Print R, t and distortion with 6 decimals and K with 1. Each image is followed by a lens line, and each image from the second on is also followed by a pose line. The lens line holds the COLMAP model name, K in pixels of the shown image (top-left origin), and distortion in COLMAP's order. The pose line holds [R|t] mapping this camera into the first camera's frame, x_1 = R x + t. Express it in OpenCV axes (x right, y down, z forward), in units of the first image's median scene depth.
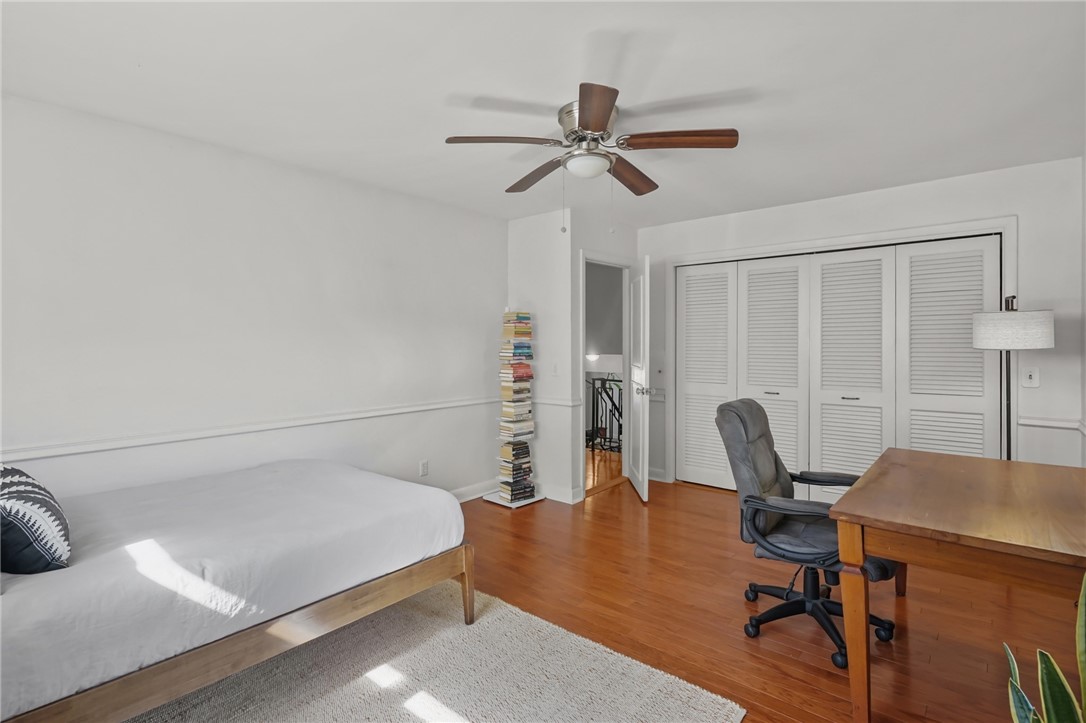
lens RADIAL K [[531.8, 0, 539.0], [0, 531.8, 356.8], [0, 0, 1]] dist [-0.071891, 0.032170]
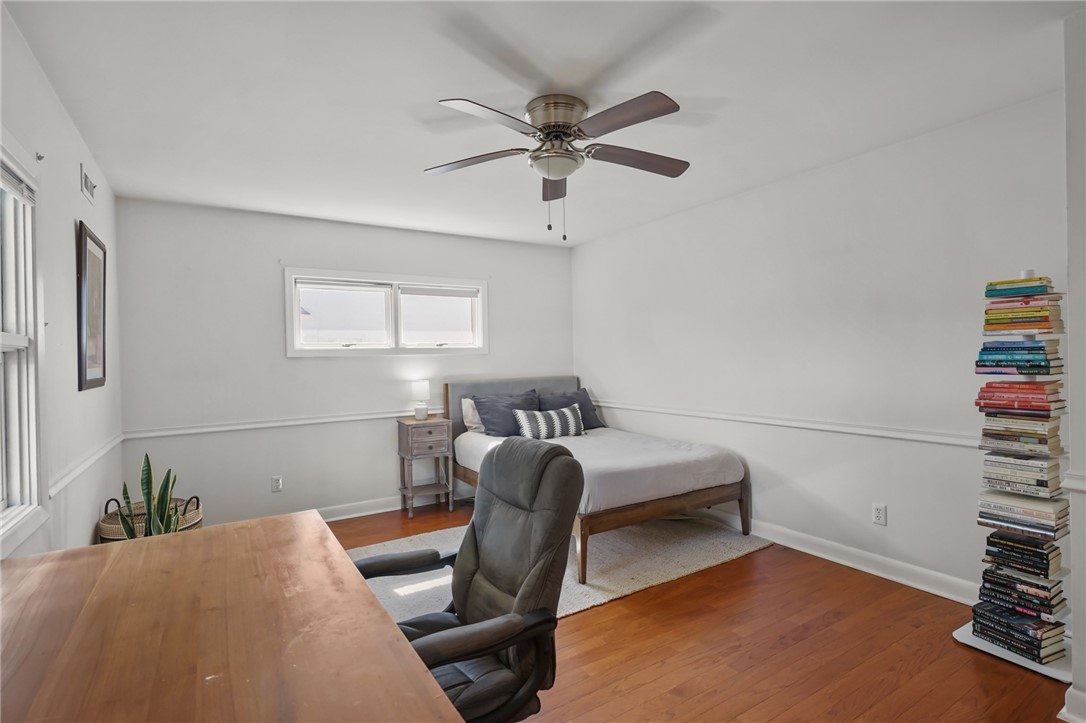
lens RADIAL K [[531.8, 0, 539.0], [0, 531.8, 356.8], [0, 0, 1]] dist [-0.071891, 0.032170]
pose [[-0.339718, 0.008952, -0.940485, 0.577743], [-0.004146, 0.999931, 0.011016, -0.014589], [0.940518, 0.007641, -0.339657, 0.735555]]
